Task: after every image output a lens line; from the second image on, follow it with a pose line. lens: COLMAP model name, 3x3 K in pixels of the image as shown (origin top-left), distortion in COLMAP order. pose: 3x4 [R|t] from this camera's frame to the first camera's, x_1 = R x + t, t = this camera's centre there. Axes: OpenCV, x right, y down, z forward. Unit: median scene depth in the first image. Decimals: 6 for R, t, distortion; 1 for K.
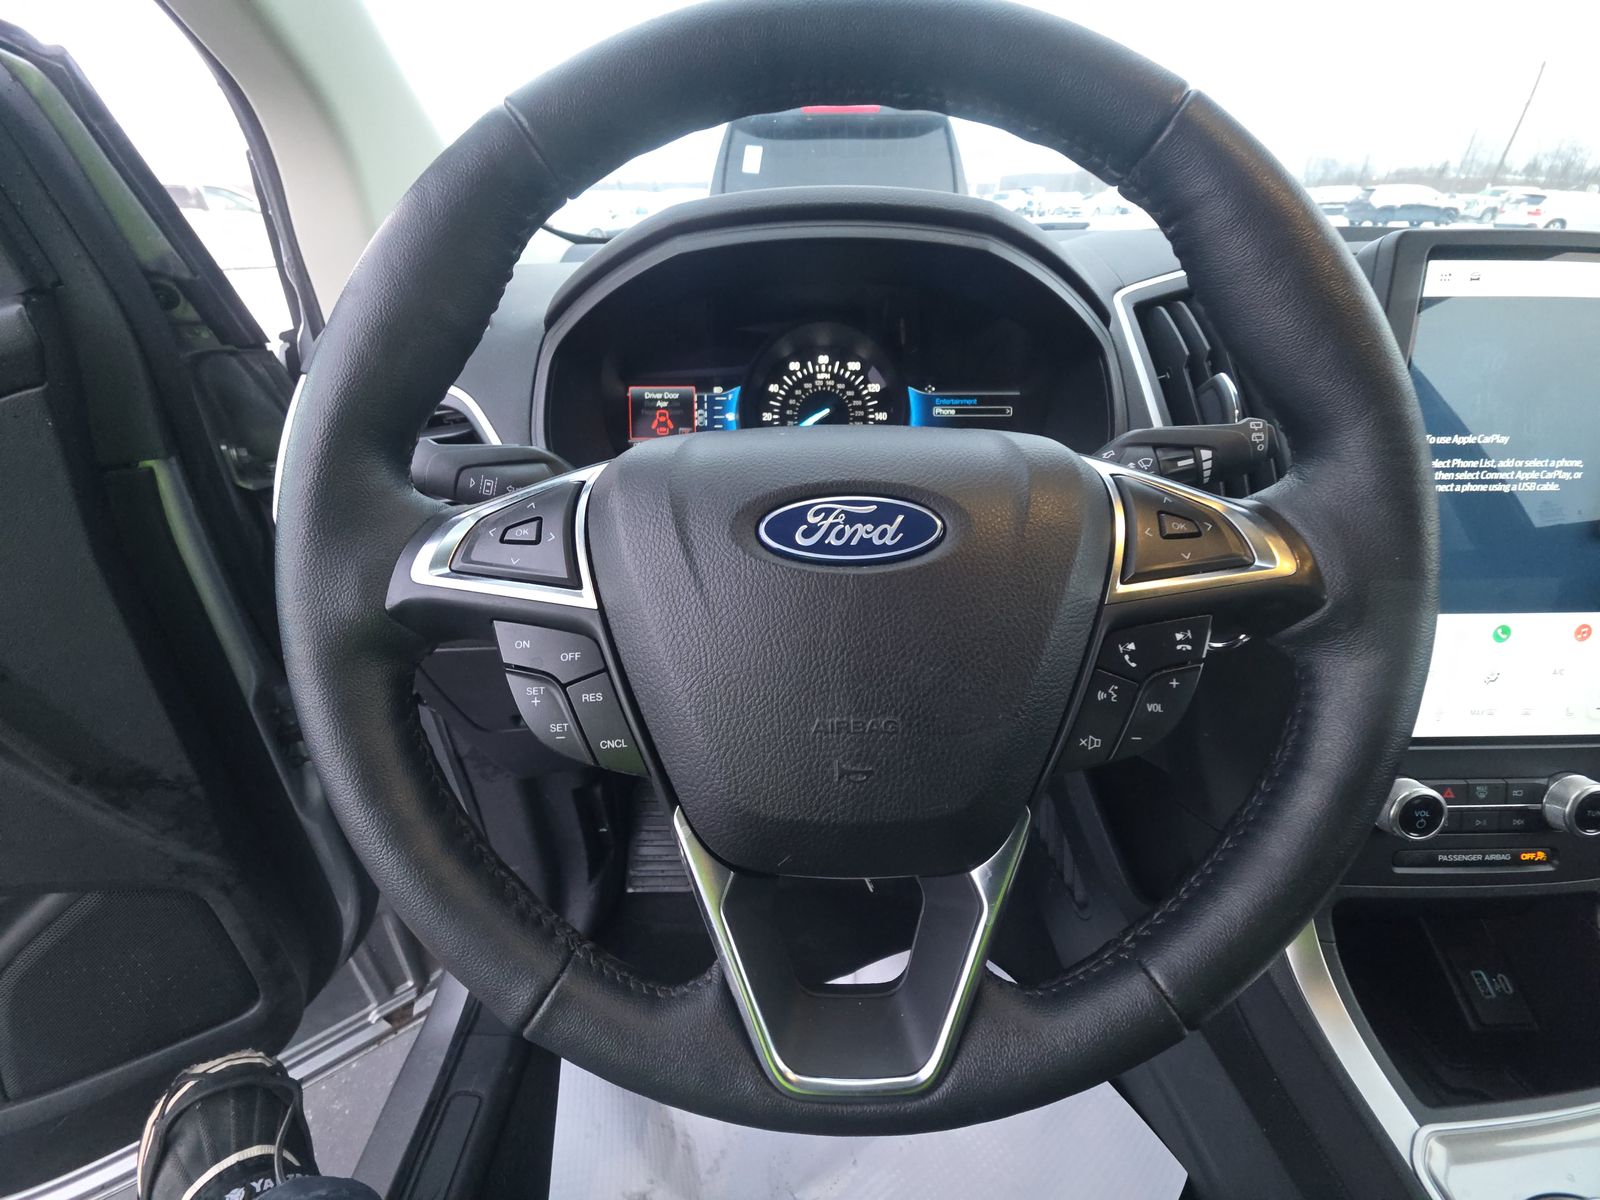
lens RADIAL K [[620.6, 0, 800.0], [0, 620.6, 600.0], [0, 0, 1]] dist [0.015062, -0.010591]
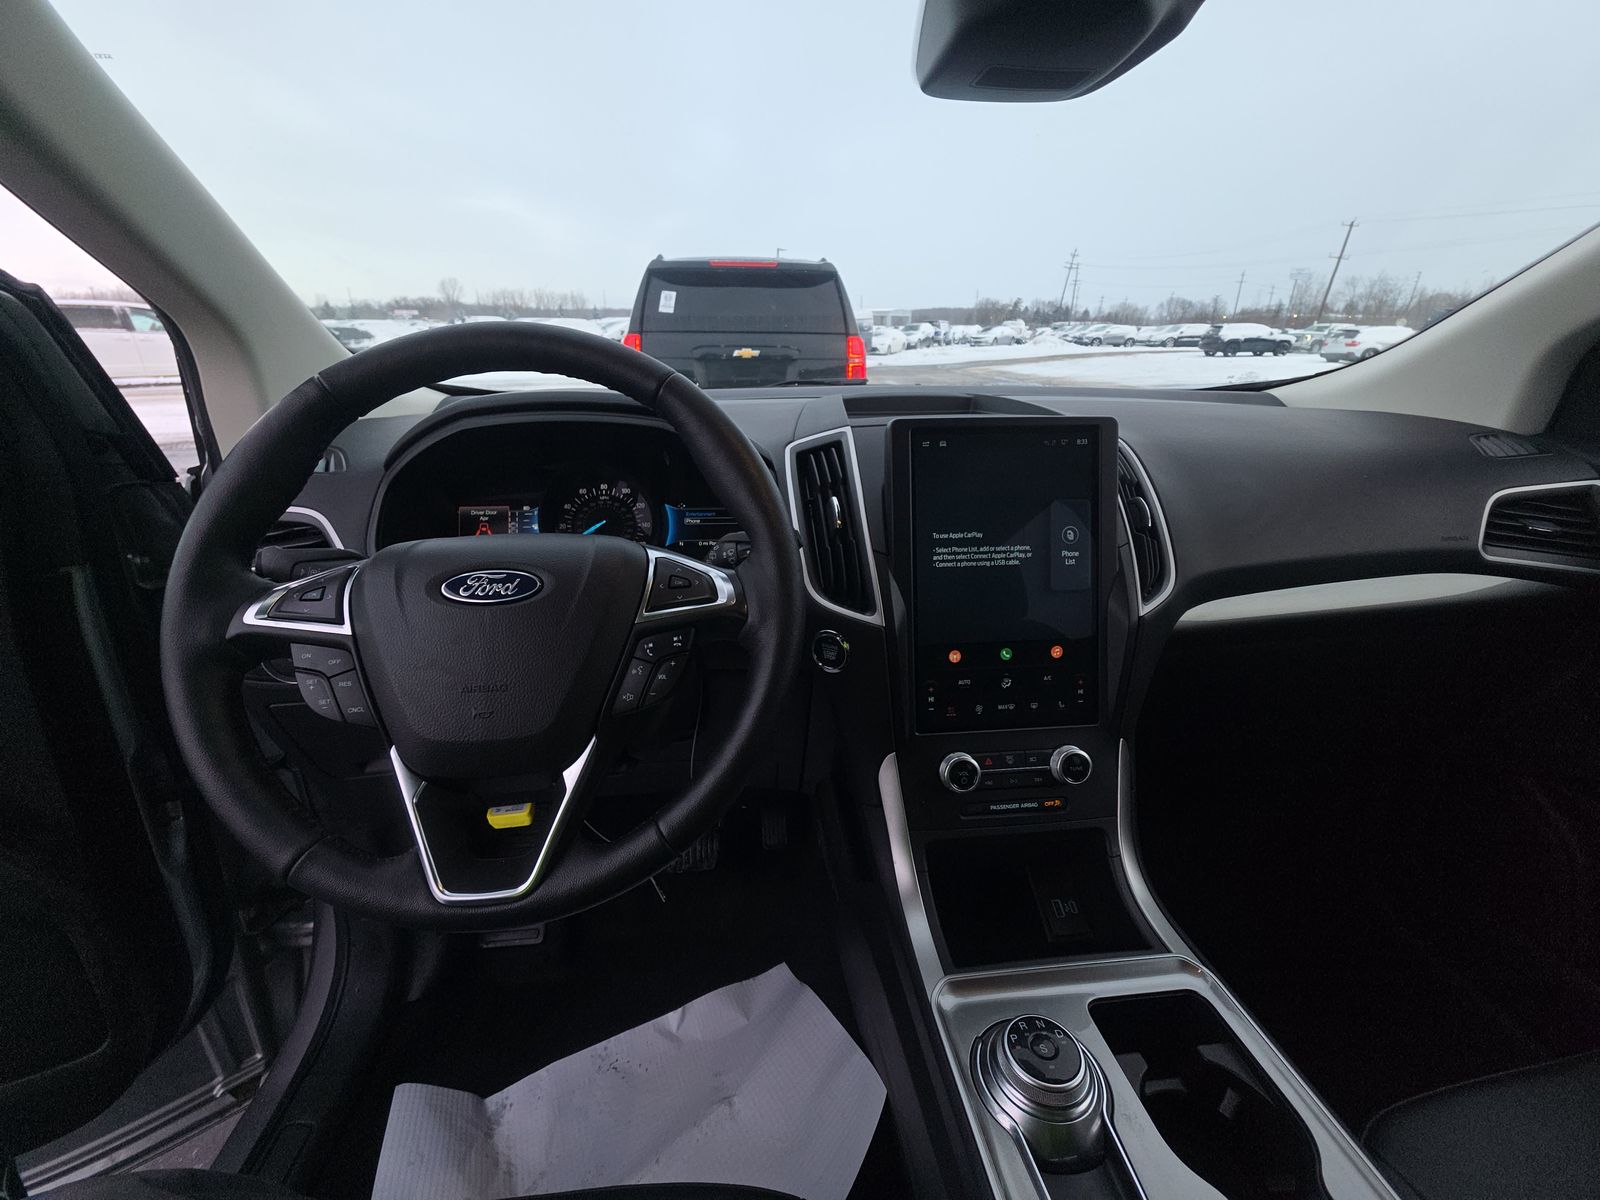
lens RADIAL K [[620.6, 0, 800.0], [0, 620.6, 600.0], [0, 0, 1]] dist [0.015062, -0.010591]
pose [[0.995077, -0.025536, 0.095758, 0.486044], [0.040296, 0.987009, -0.155527, 0.151267], [-0.090543, 0.158620, 0.983179, -0.558151]]
